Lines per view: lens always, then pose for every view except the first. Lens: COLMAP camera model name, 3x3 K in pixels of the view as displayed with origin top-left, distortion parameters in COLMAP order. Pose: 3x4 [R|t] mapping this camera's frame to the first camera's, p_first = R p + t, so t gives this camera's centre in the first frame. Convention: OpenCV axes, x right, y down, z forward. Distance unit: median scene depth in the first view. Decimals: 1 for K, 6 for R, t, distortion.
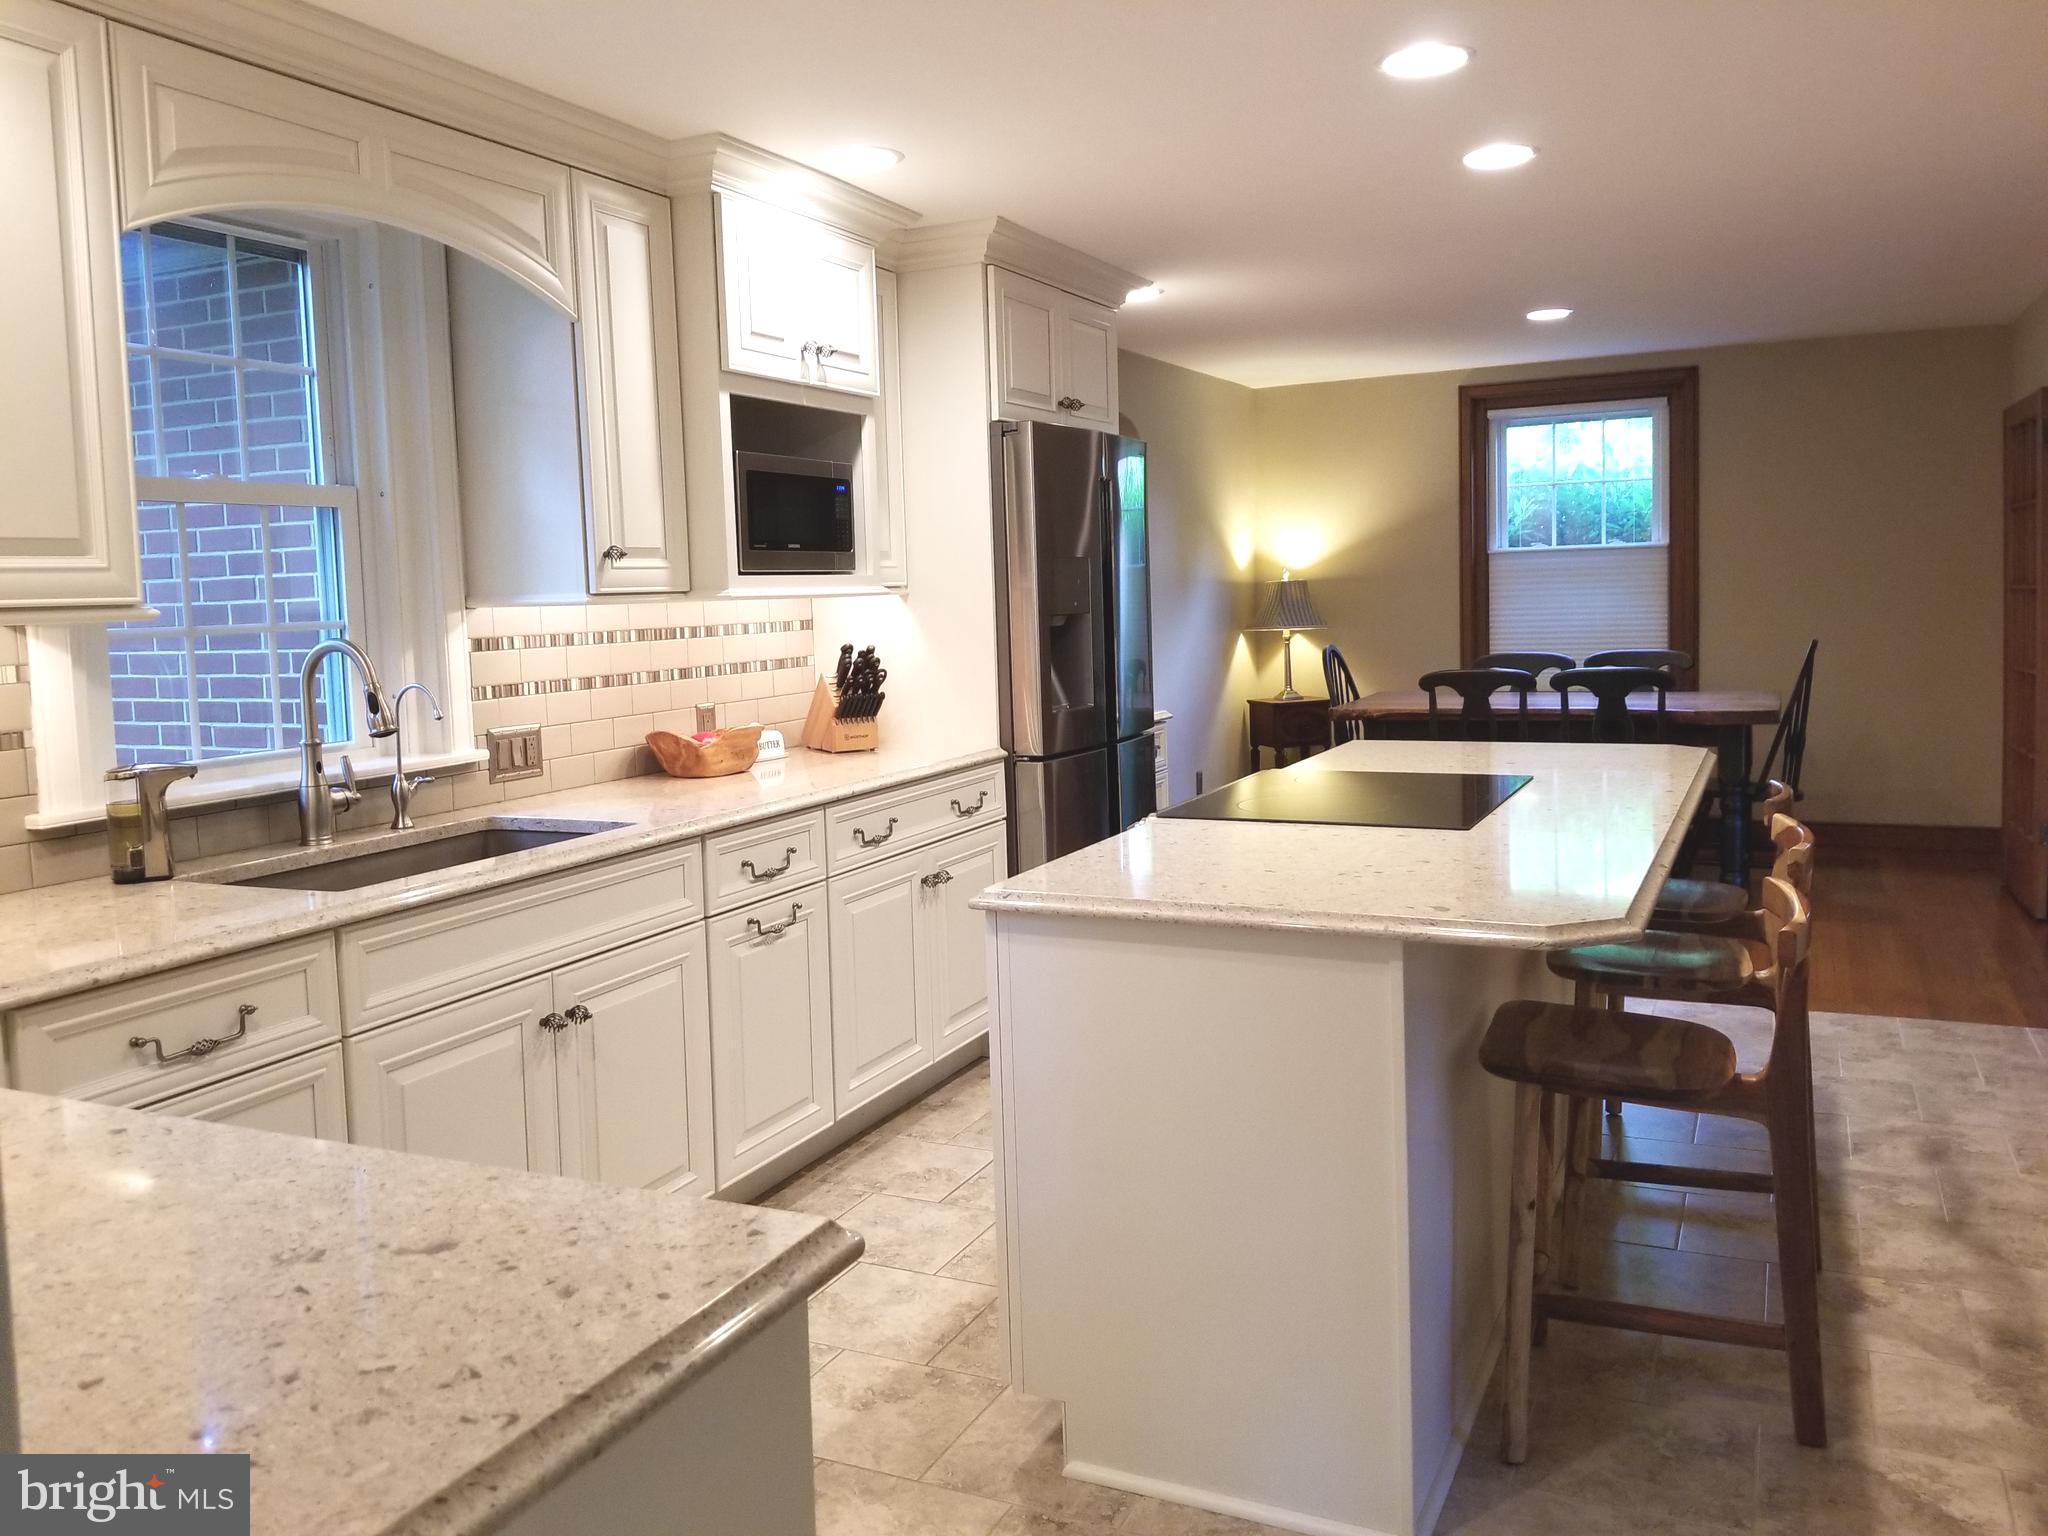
lens RADIAL K [[1616.0, 0, 1027.2], [0, 1616.0, 707.4], [0, 0, 1]] dist [0.077009, -0.090054]
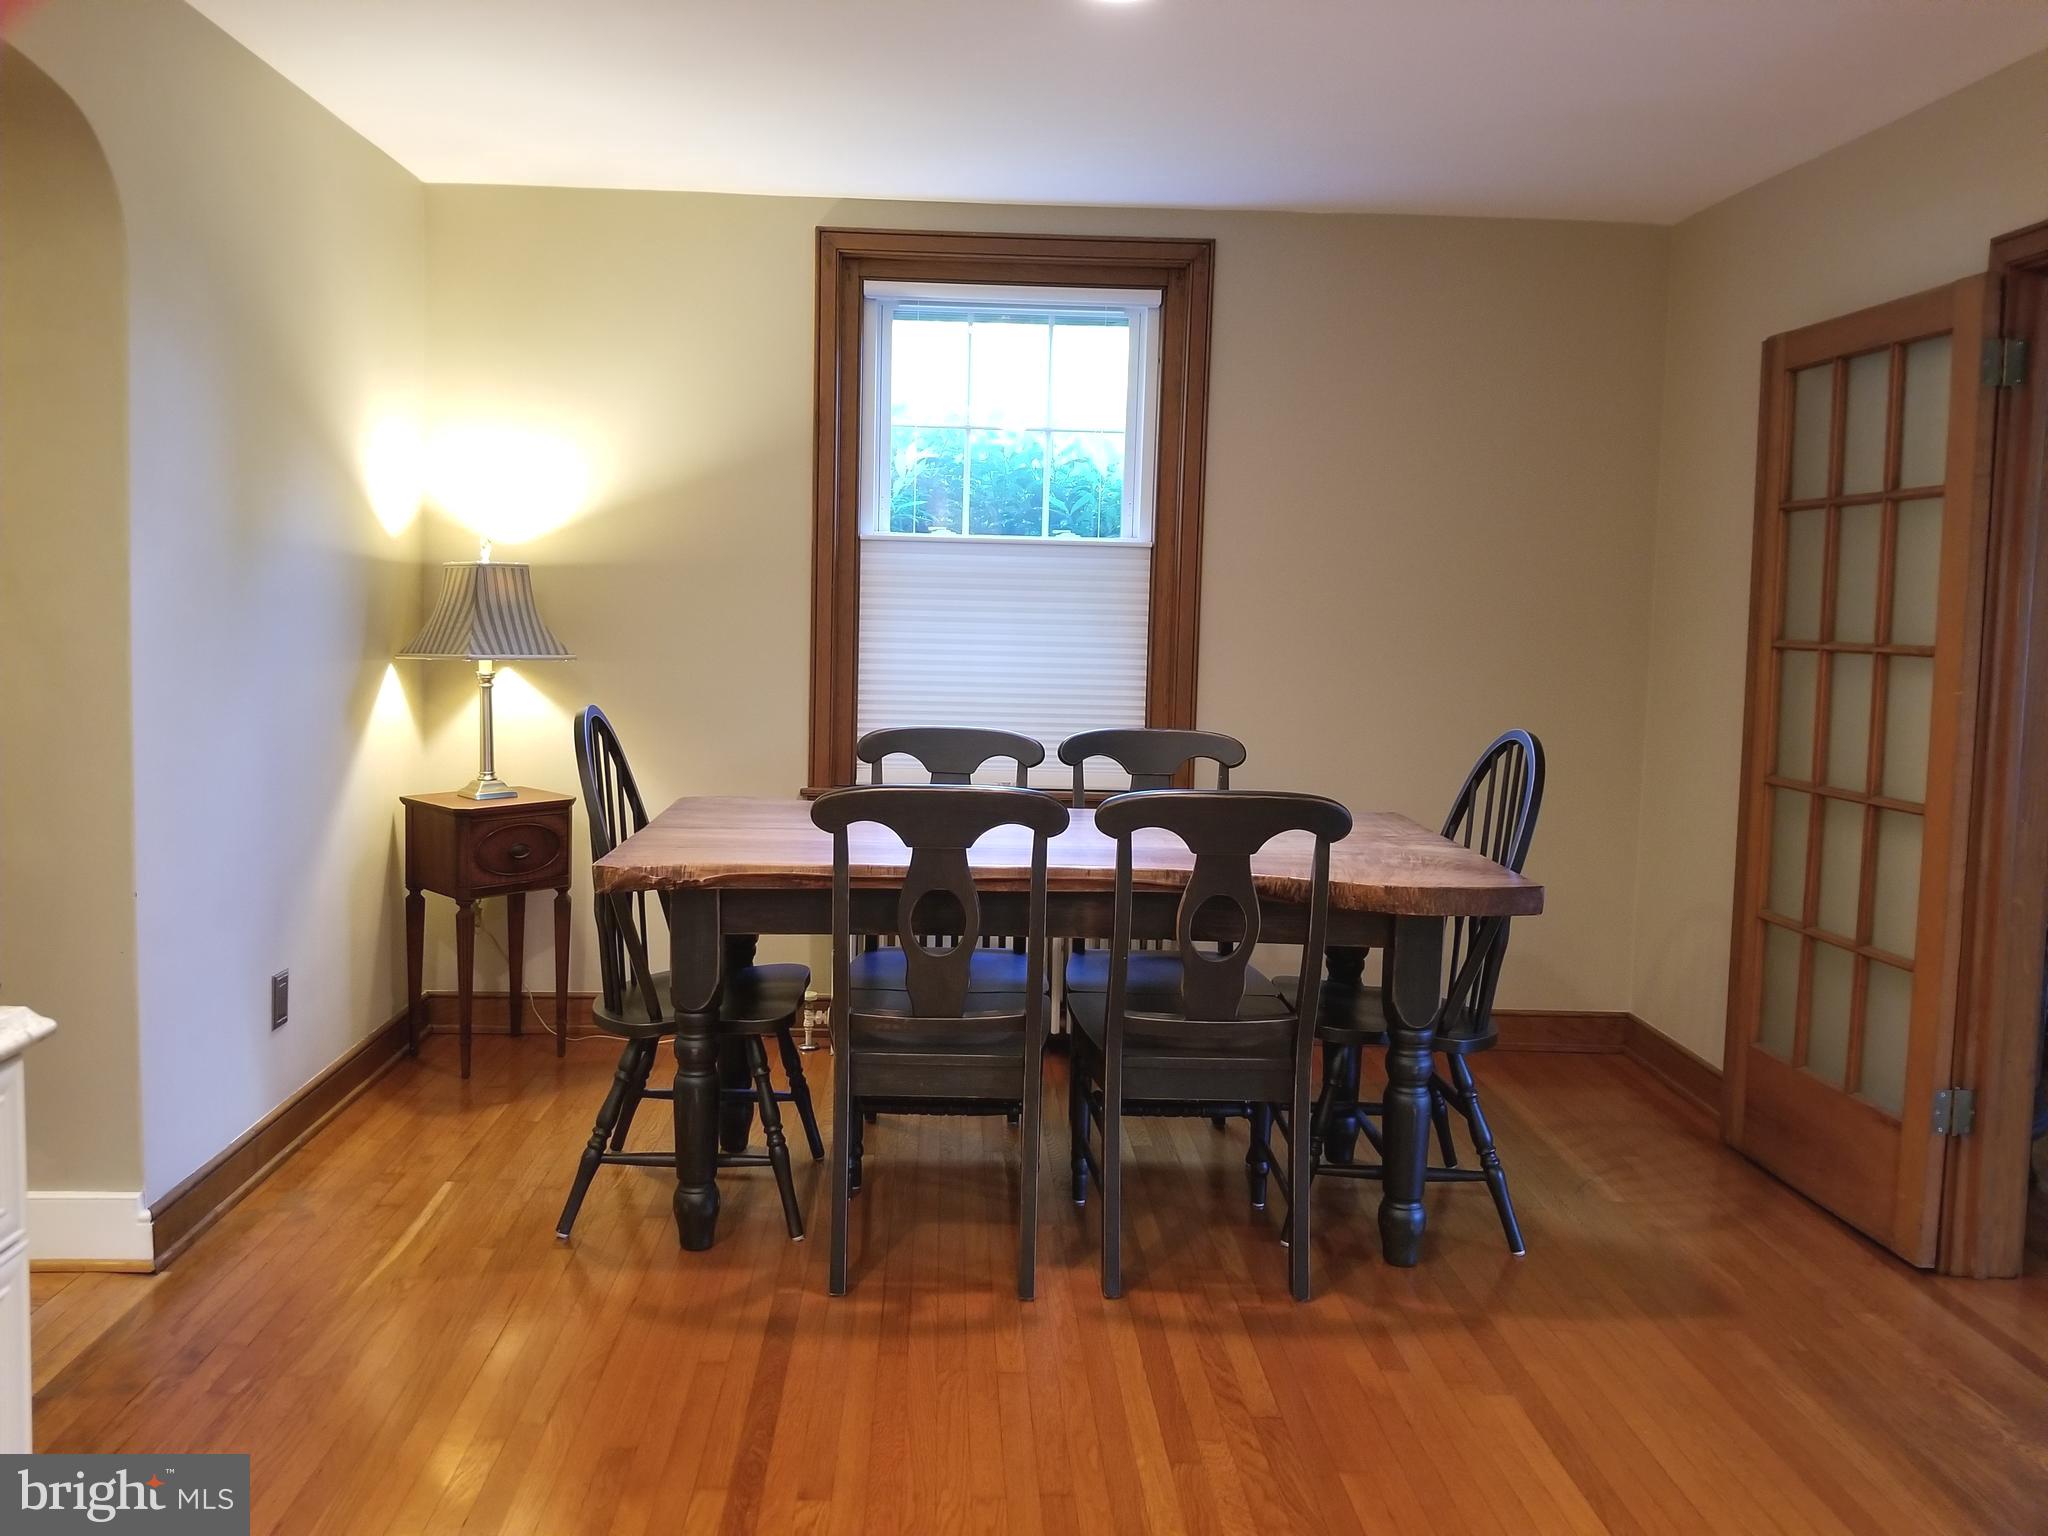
lens RADIAL K [[1616.0, 0, 1018.9], [0, 1616.0, 735.3], [0, 0, 1]] dist [0.077009, -0.090054]
pose [[0.884291, 0.011774, 0.466789, 0.072437], [-0.015165, 0.999879, 0.003508, -0.029910], [-0.466691, -0.010181, 0.884362, 0.484559]]
